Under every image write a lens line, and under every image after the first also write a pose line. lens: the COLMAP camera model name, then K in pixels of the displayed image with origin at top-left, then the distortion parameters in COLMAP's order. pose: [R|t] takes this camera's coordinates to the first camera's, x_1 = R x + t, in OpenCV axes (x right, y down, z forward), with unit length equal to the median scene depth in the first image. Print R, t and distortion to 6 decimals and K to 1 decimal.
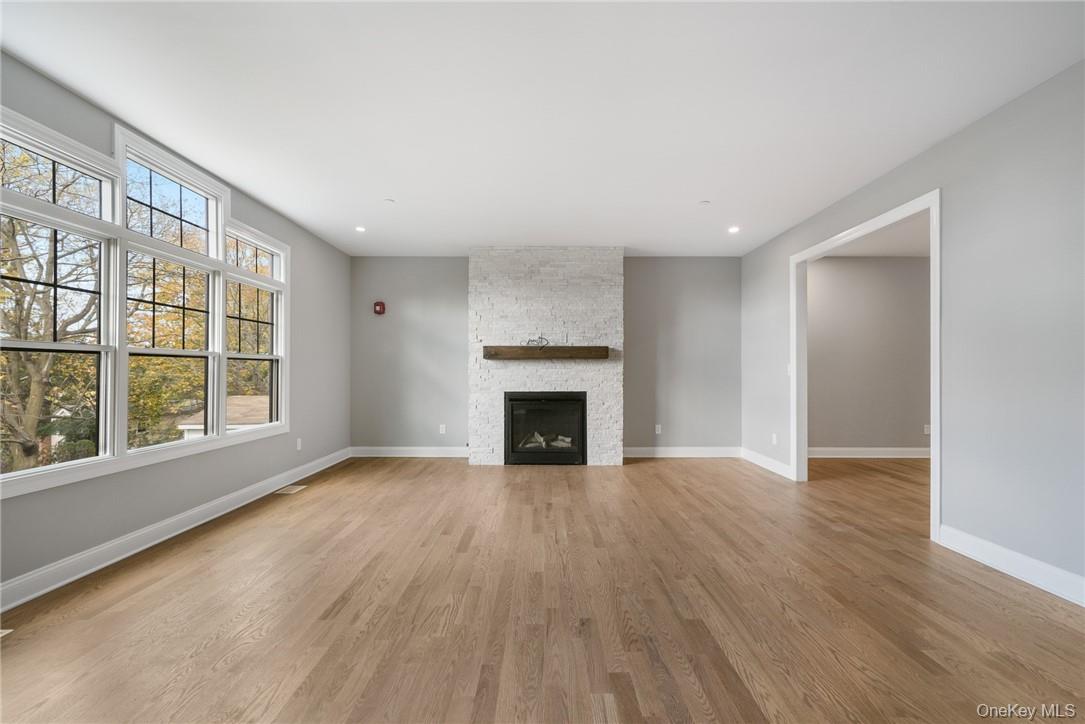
lens RADIAL K [[469.5, 0, 544.0], [0, 469.5, 363.3], [0, 0, 1]] dist [0.001696, 0.000114]
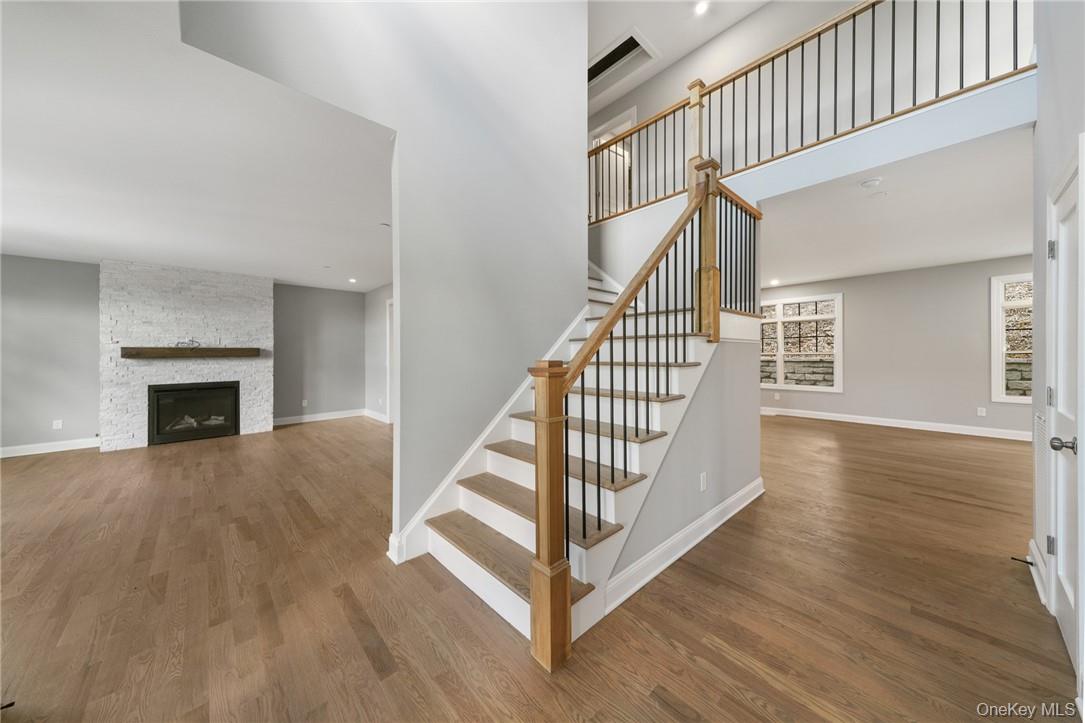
lens RADIAL K [[371.2, 0, 558.7], [0, 371.2, 349.8], [0, 0, 1]] dist [0.009883, -0.000038]
pose [[0.722840, -0.001633, 0.691013, 0.010839], [-0.003120, 0.999979, 0.005627, -0.038829], [-0.691008, -0.006223, 0.722820, -0.424719]]
